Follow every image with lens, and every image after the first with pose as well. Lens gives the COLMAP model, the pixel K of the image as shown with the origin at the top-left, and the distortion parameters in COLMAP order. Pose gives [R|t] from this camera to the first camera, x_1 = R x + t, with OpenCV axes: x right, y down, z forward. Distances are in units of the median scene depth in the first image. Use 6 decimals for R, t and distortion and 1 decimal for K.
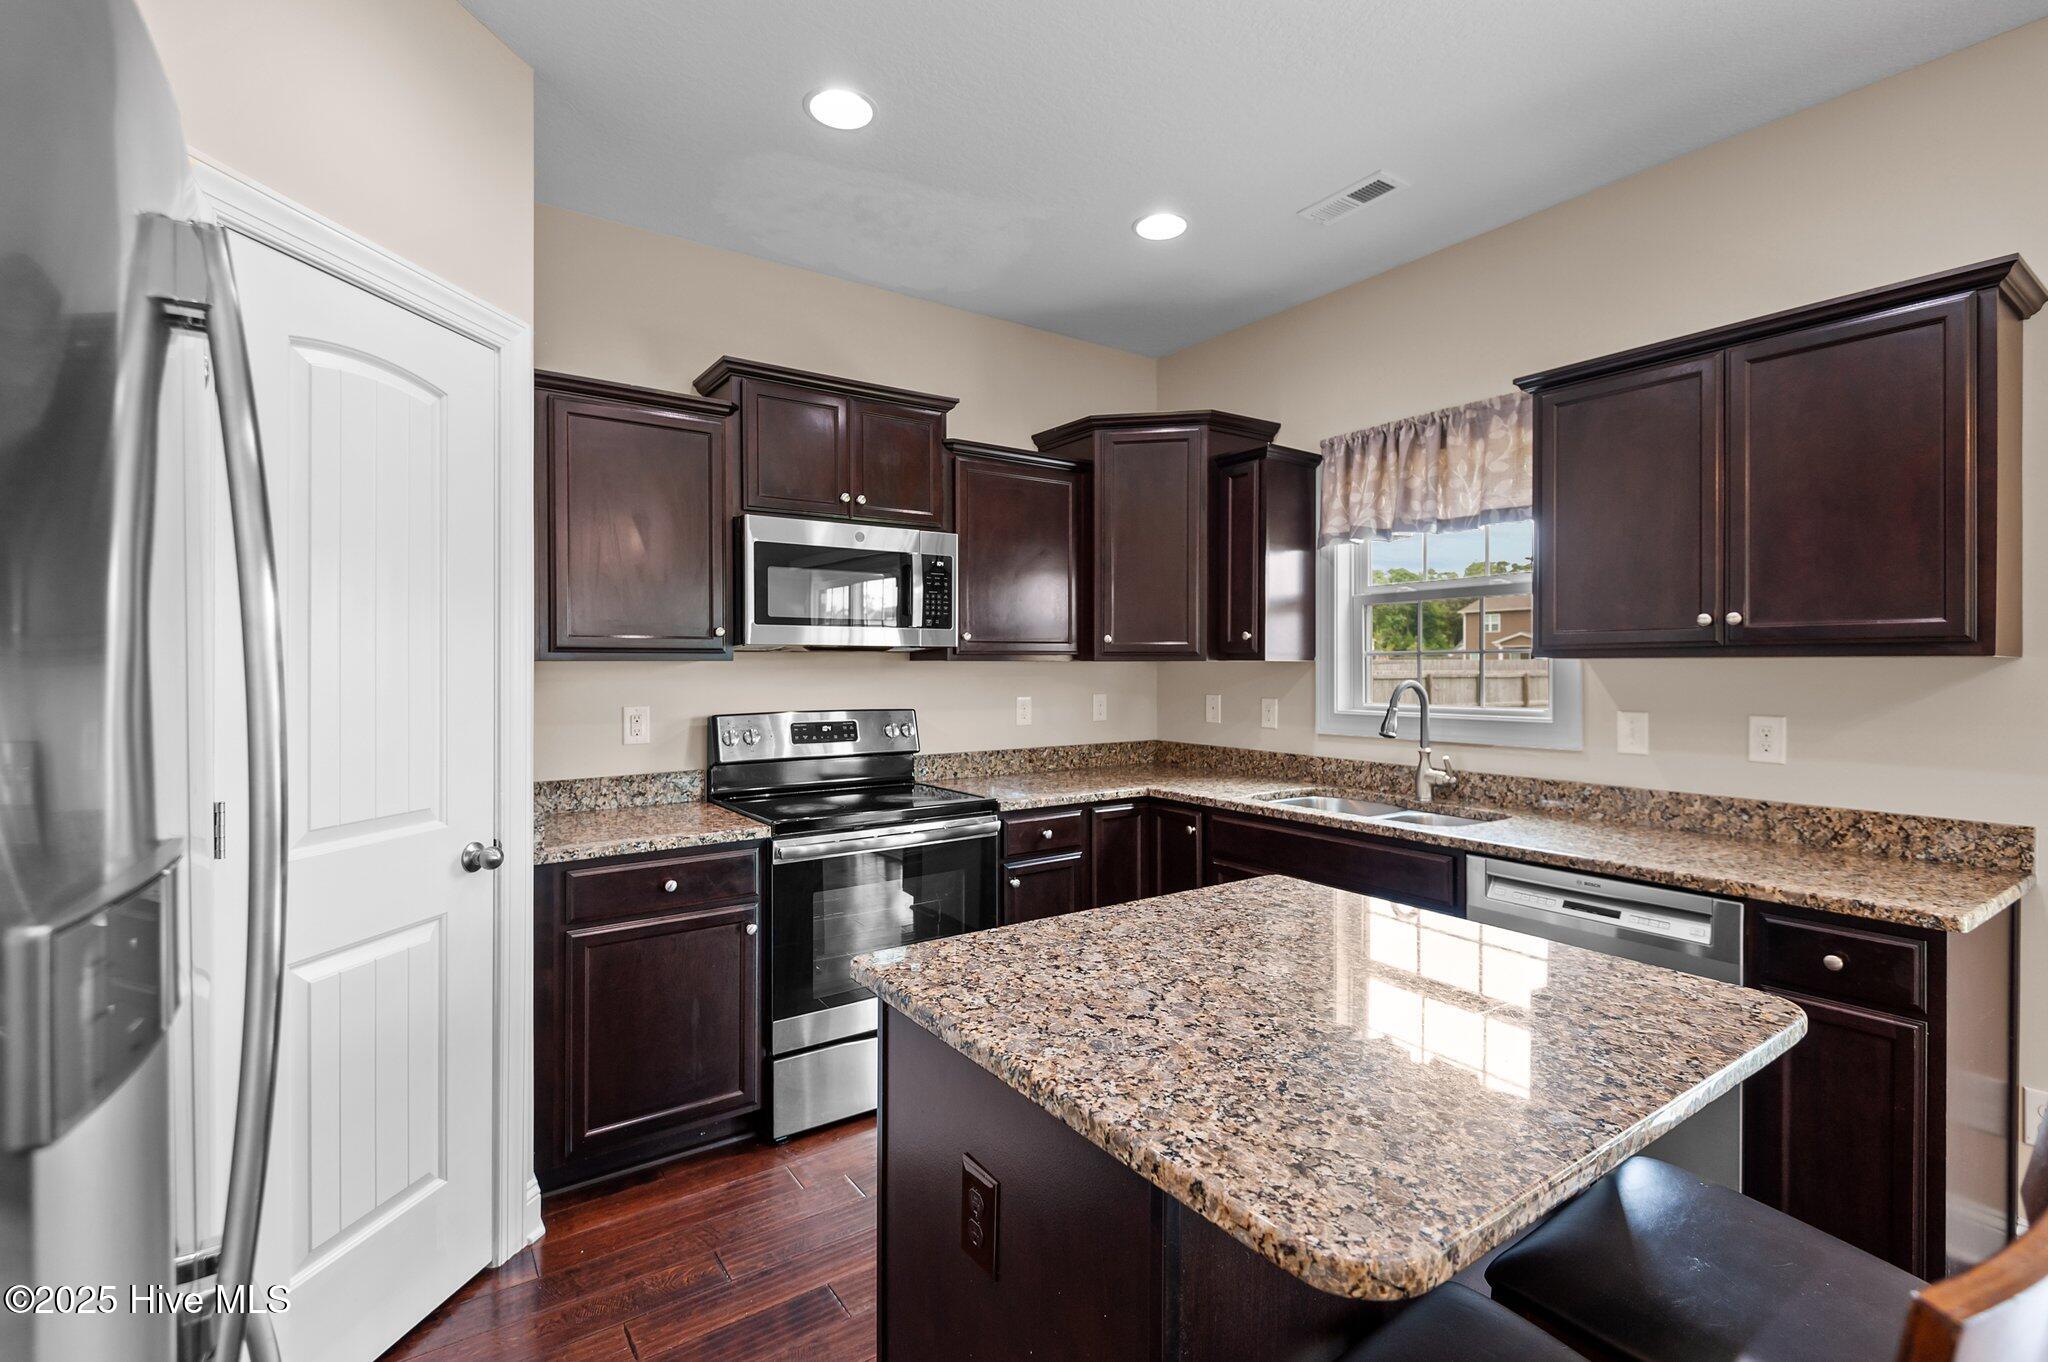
lens RADIAL K [[927.0, 0, 1016.1], [0, 927.0, 671.3], [0, 0, 1]] dist [0.016053, -0.003921]
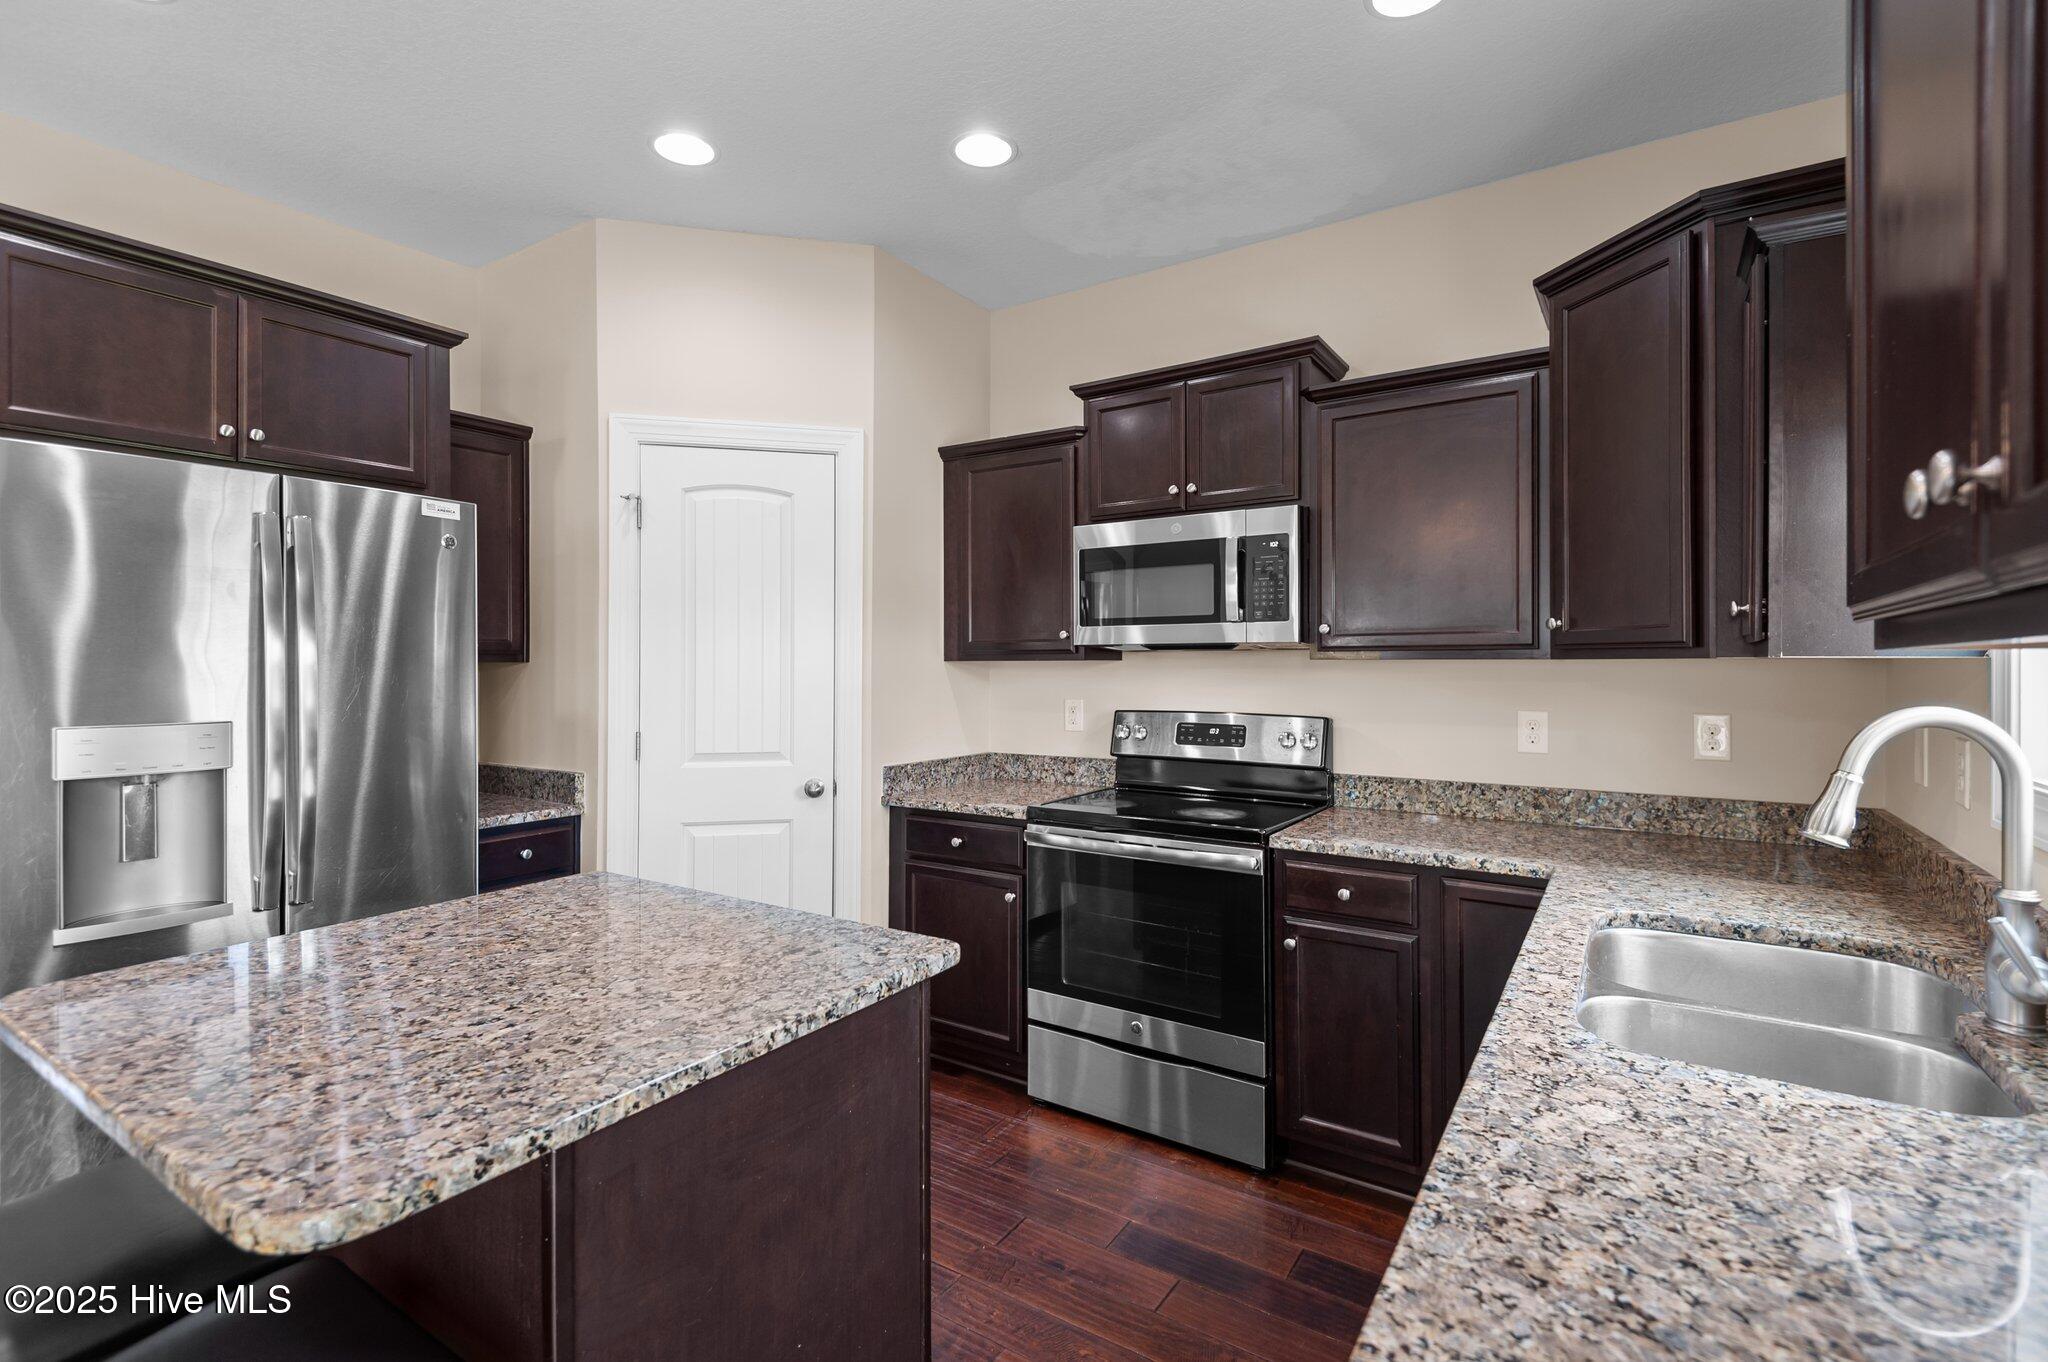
lens RADIAL K [[927.0, 0, 1016.7], [0, 927.0, 669.5], [0, 0, 1]] dist [0.016053, -0.003921]
pose [[0.371970, 0.009168, -0.928199, 0.807057], [-0.008624, 0.999942, 0.006421, -0.007714], [0.928205, 0.005616, 0.372028, 0.618451]]
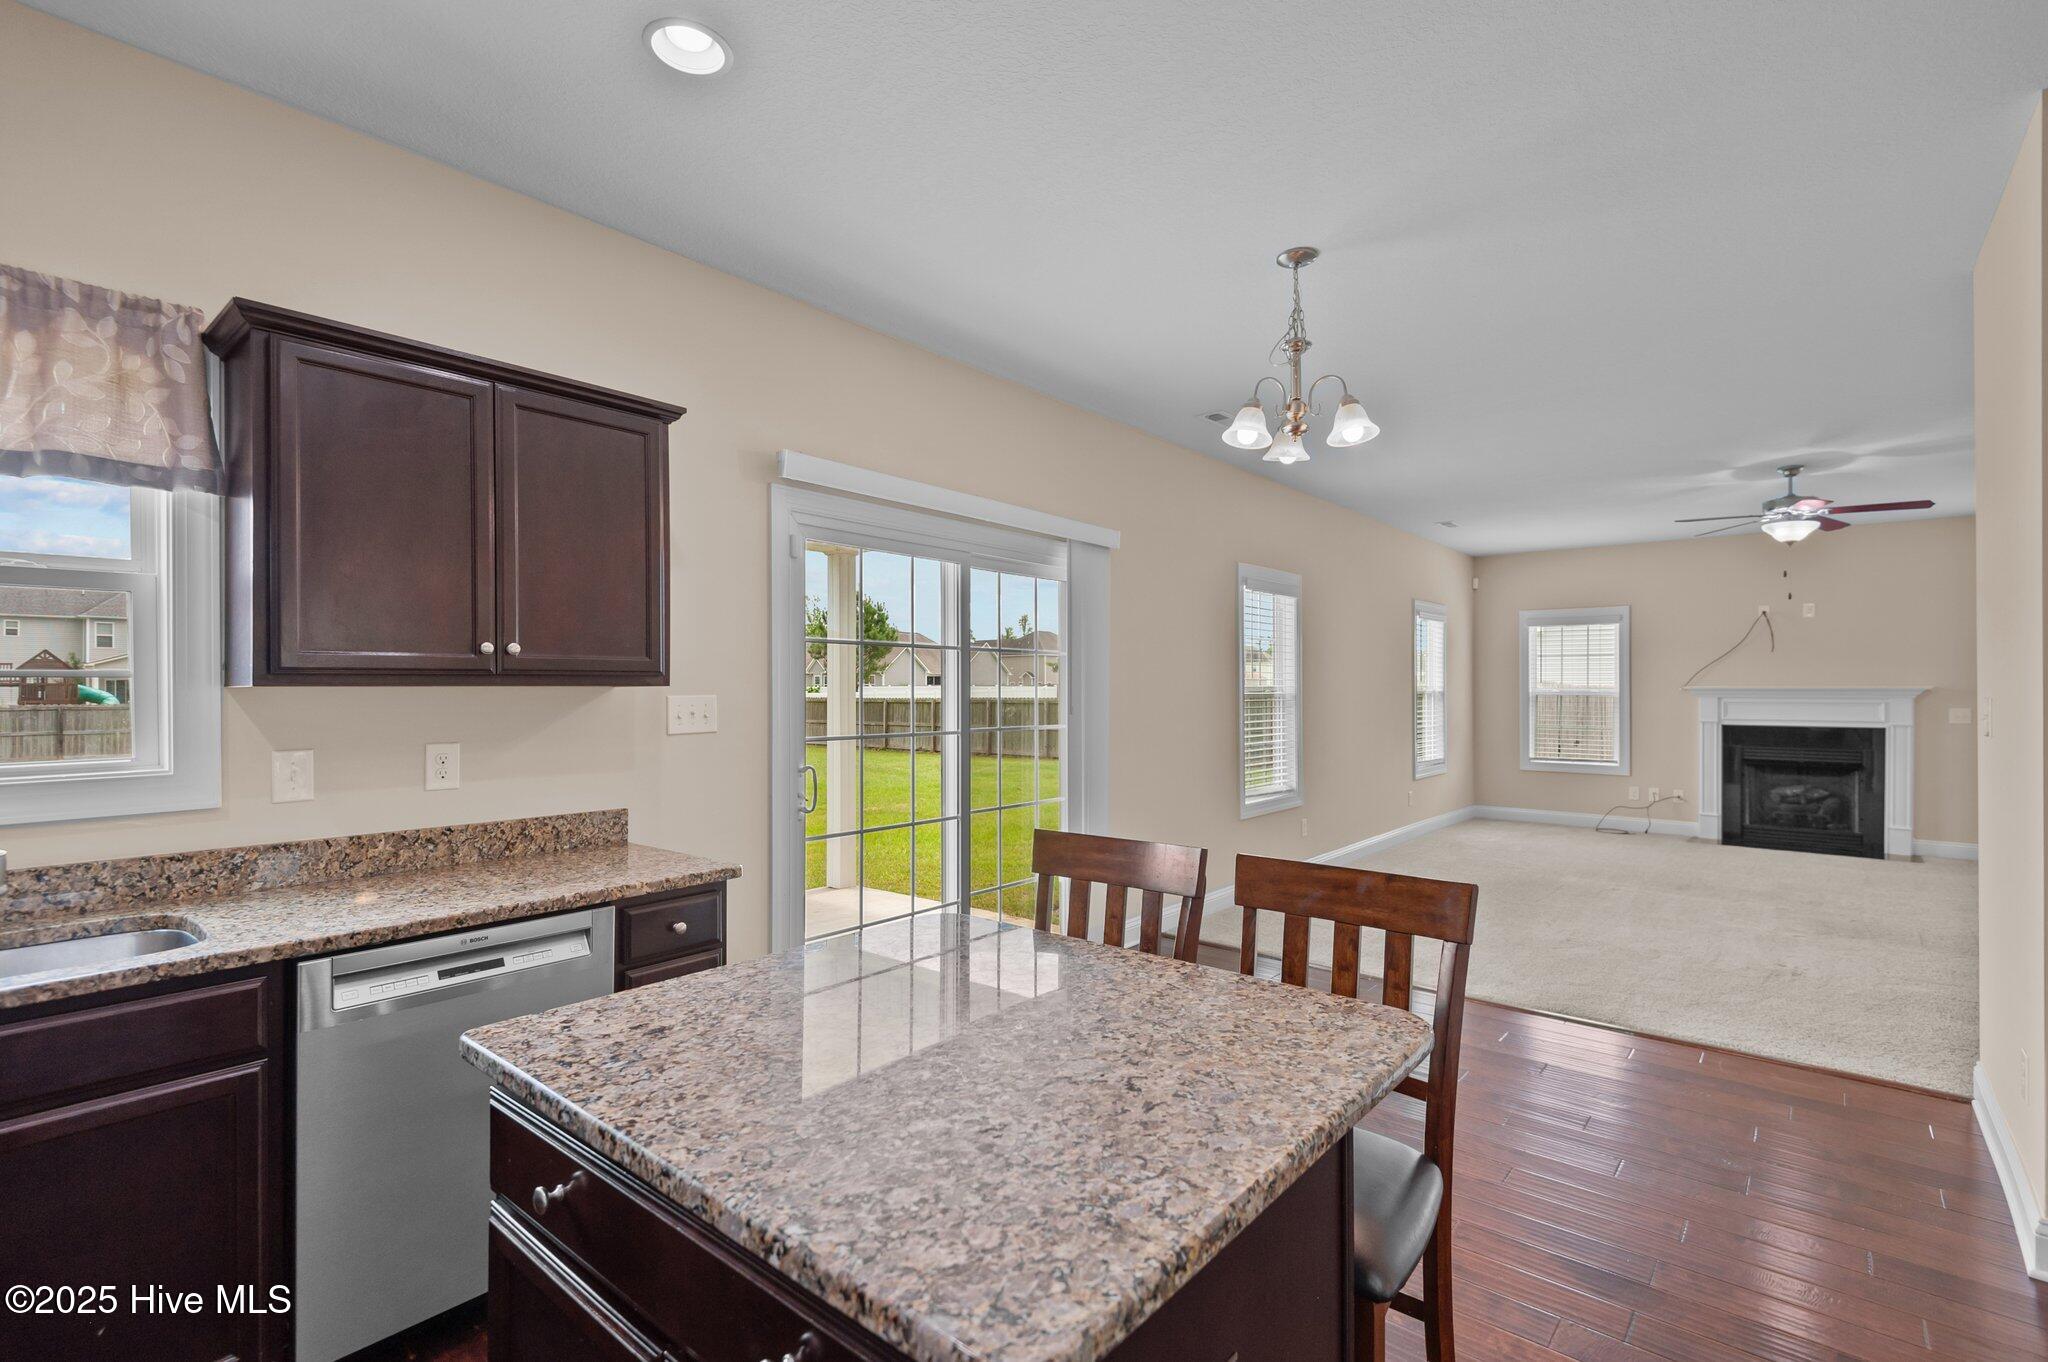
lens RADIAL K [[927.0, 0, 1028.7], [0, 927.0, 681.6], [0, 0, 1]] dist [0.016053, -0.003921]
pose [[-0.262470, 0.009196, 0.964896, -0.348316], [0.008290, 0.999939, -0.007275, -0.007346], [-0.964905, 0.006090, -0.262530, 0.646075]]
